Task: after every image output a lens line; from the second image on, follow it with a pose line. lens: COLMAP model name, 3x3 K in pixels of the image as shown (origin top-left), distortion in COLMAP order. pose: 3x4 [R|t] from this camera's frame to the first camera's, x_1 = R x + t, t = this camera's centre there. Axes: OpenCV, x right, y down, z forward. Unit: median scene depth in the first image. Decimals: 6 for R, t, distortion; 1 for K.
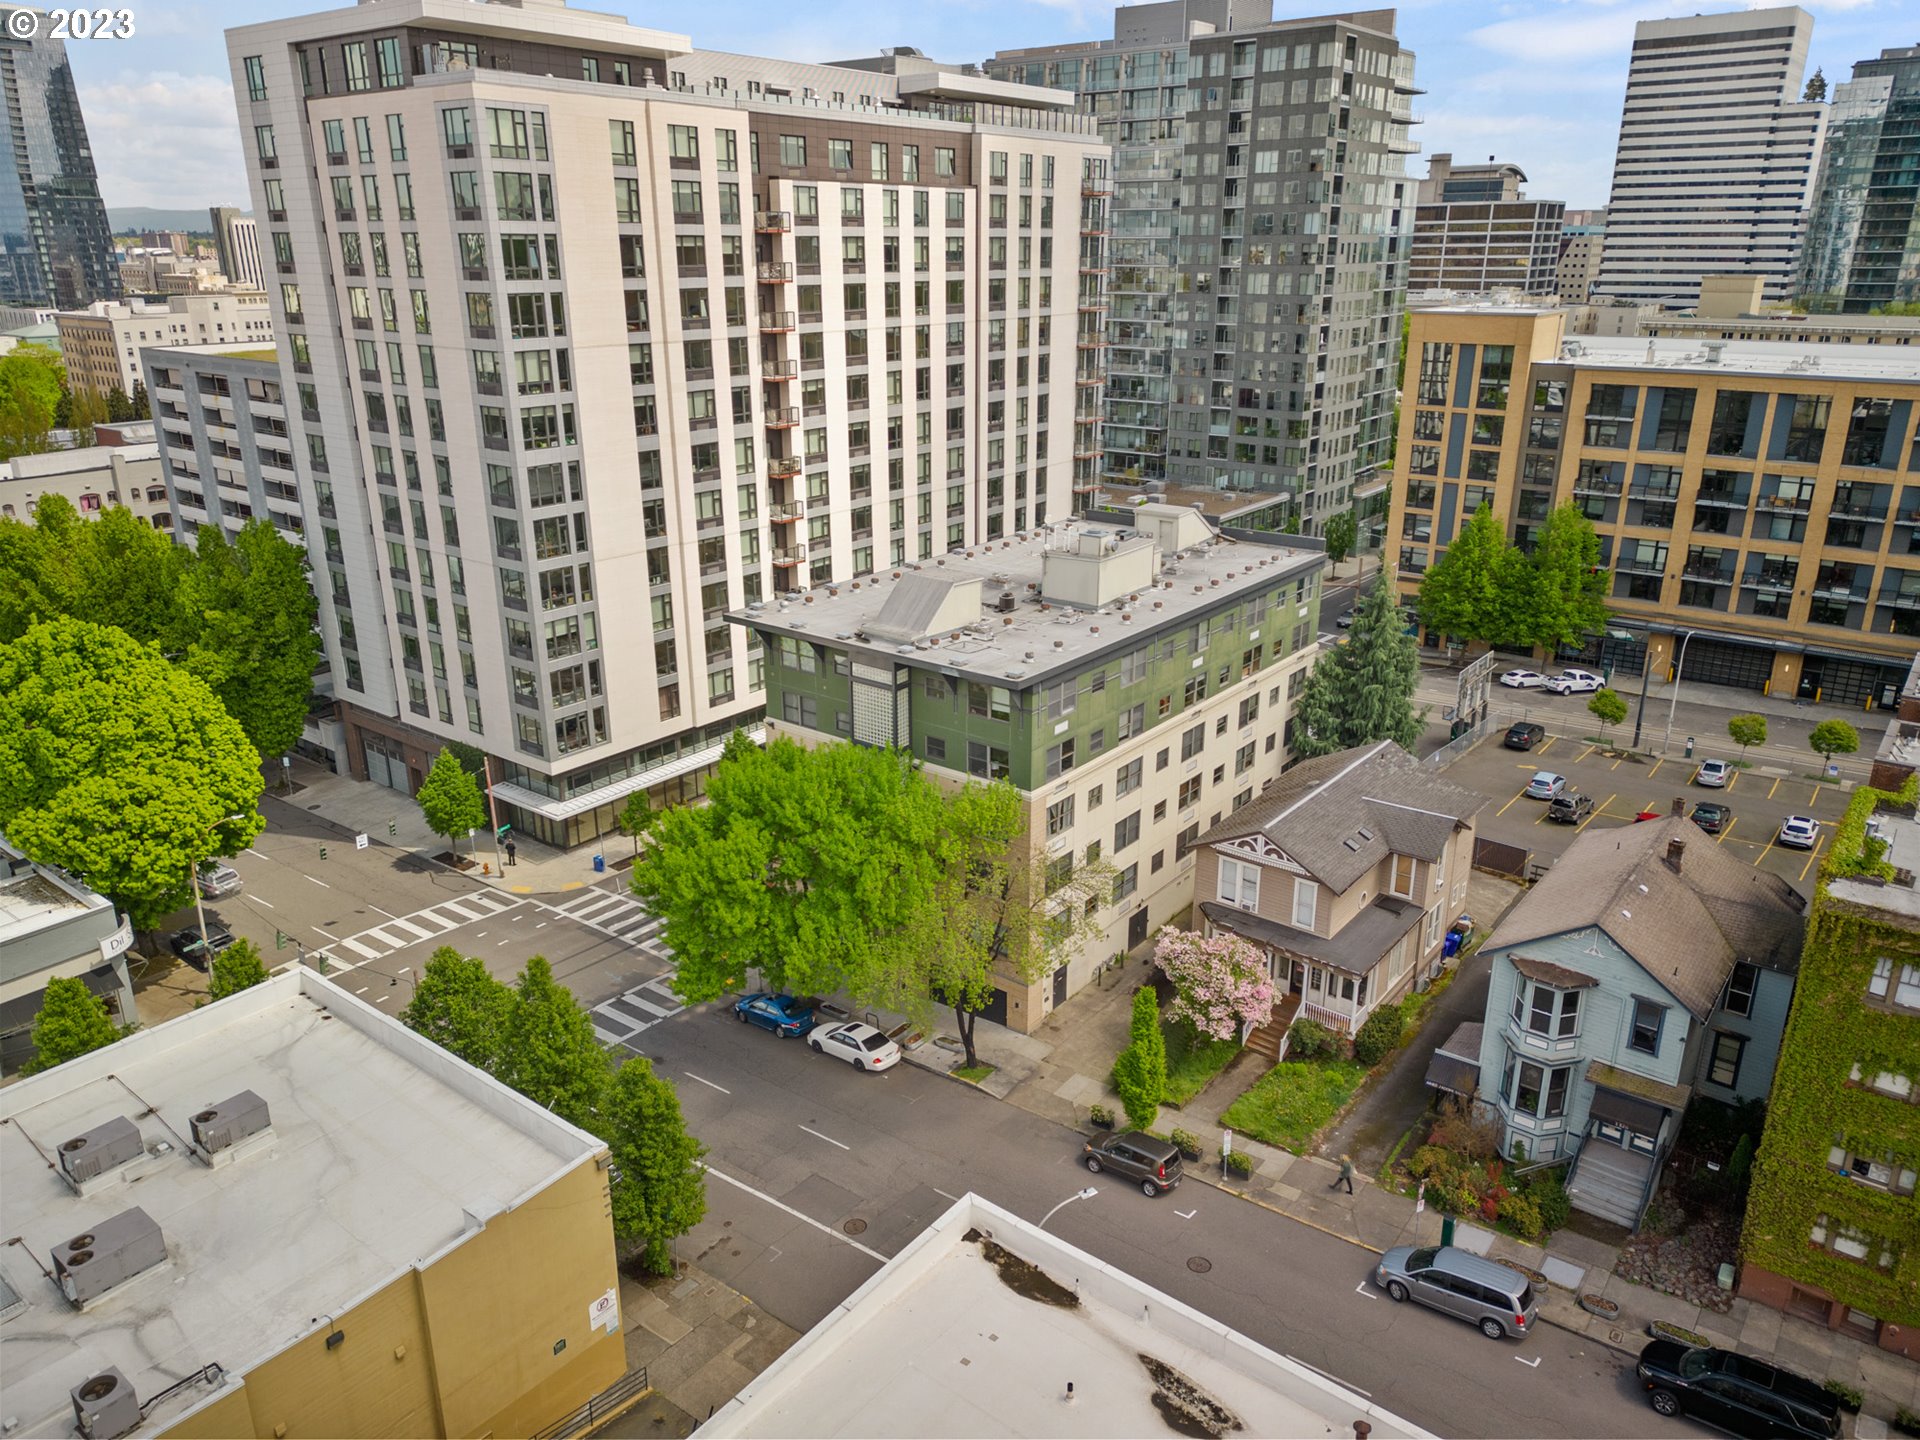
lens RADIAL K [[1349.3, 0, 960.0], [0, 1349.3, 720.0], [0, 0, 1]] dist [0.063774, -0.049706]
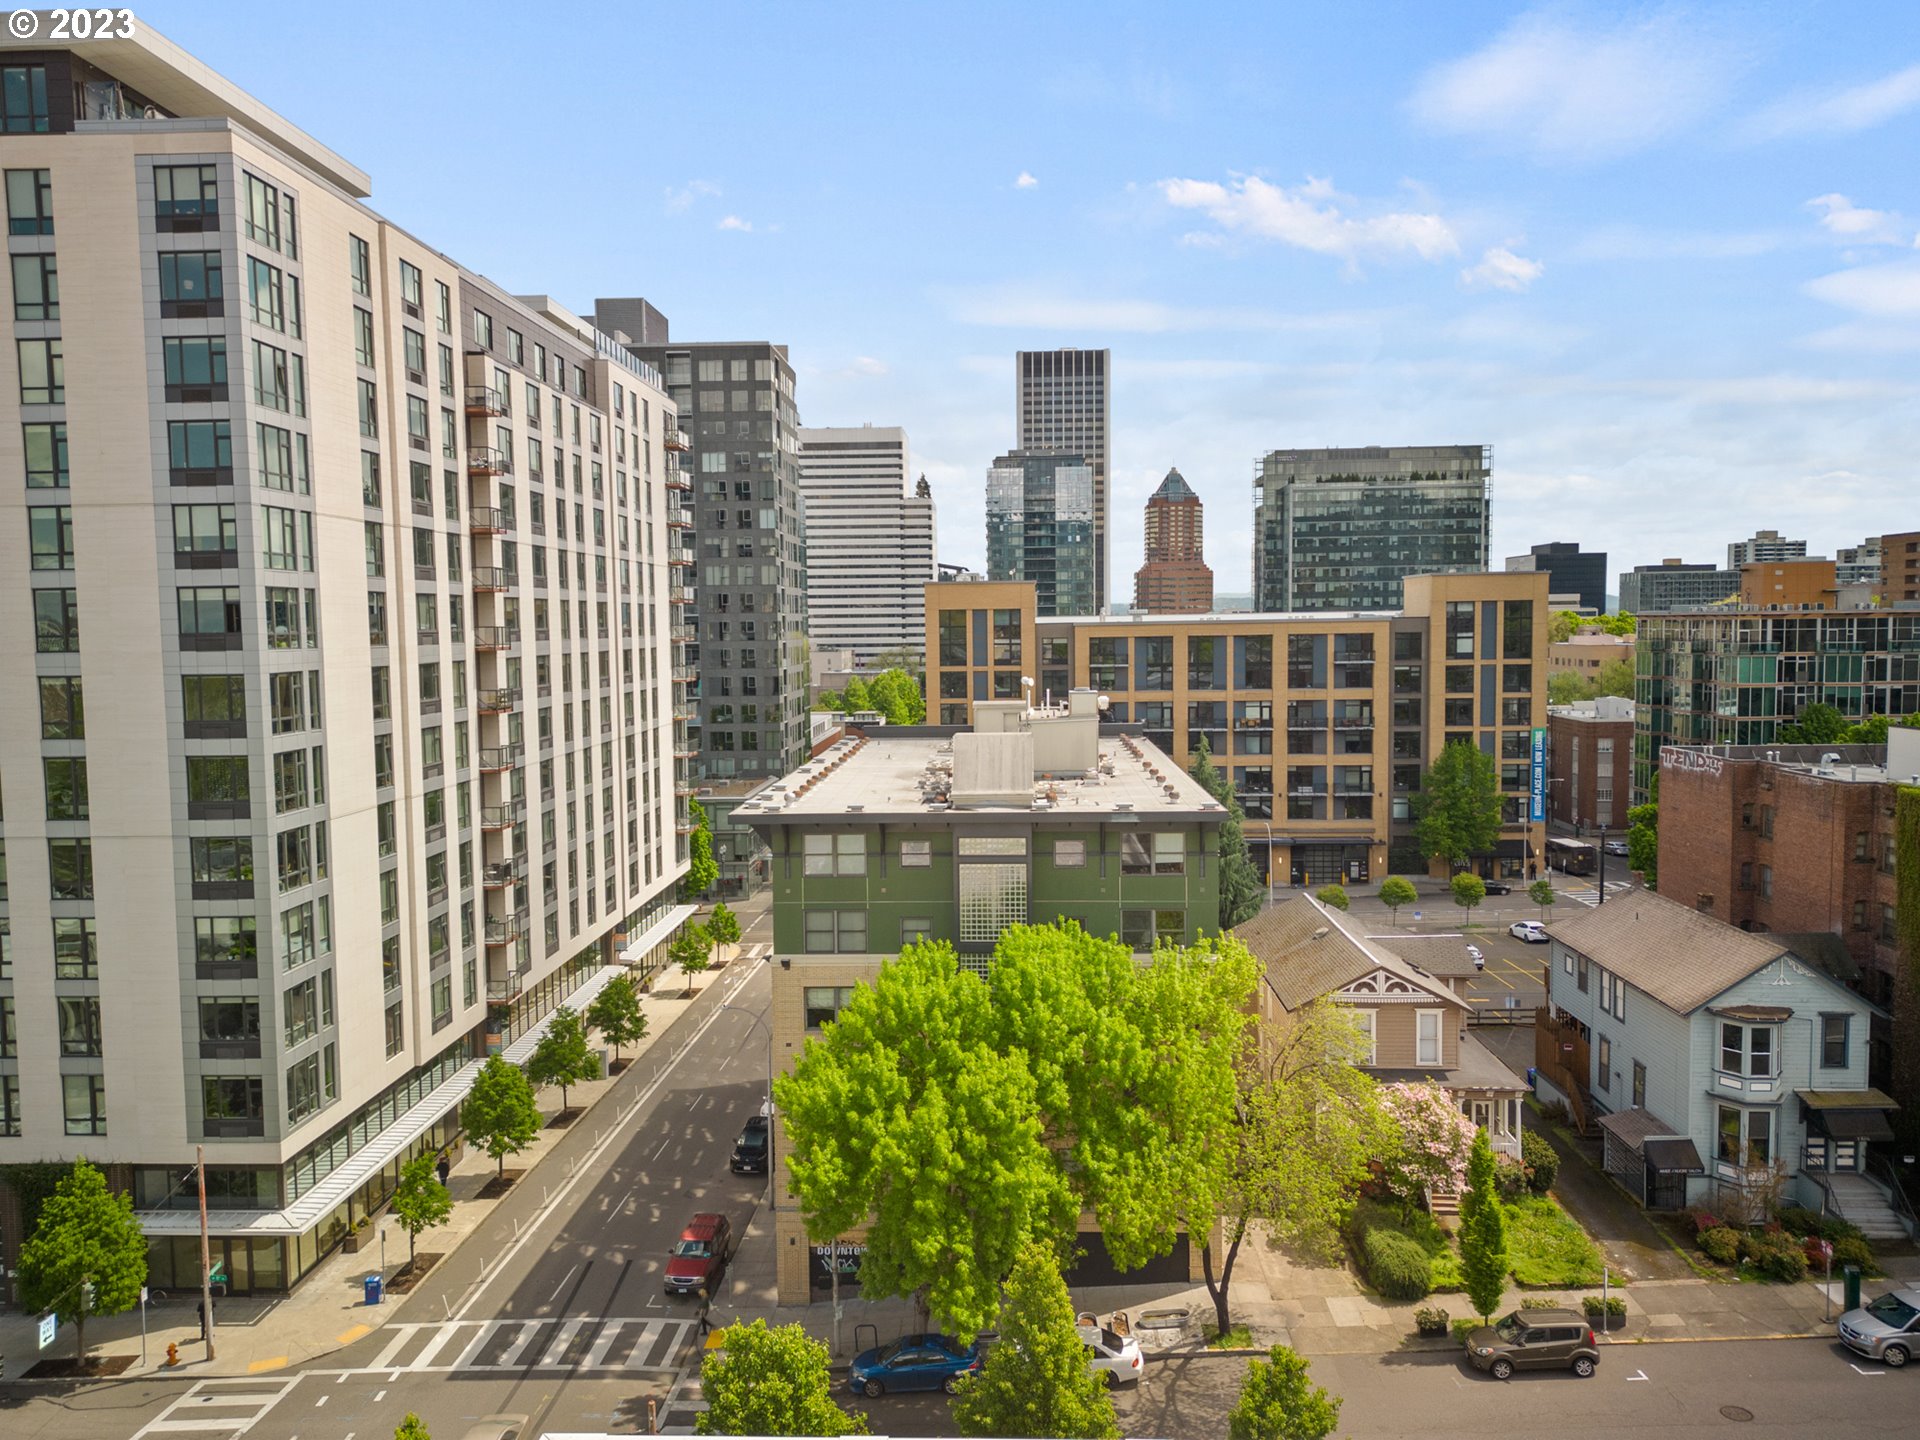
lens RADIAL K [[1344.0, 0, 960.0], [0, 1344.0, 720.0], [0, 0, 1]] dist [0.088091, -0.103371]
pose [[0.814738, -0.051686, 0.577521, -0.288380], [0.205280, 0.957221, -0.203932, 0.027488], [-0.542275, 0.284705, 0.790495, 0.200739]]
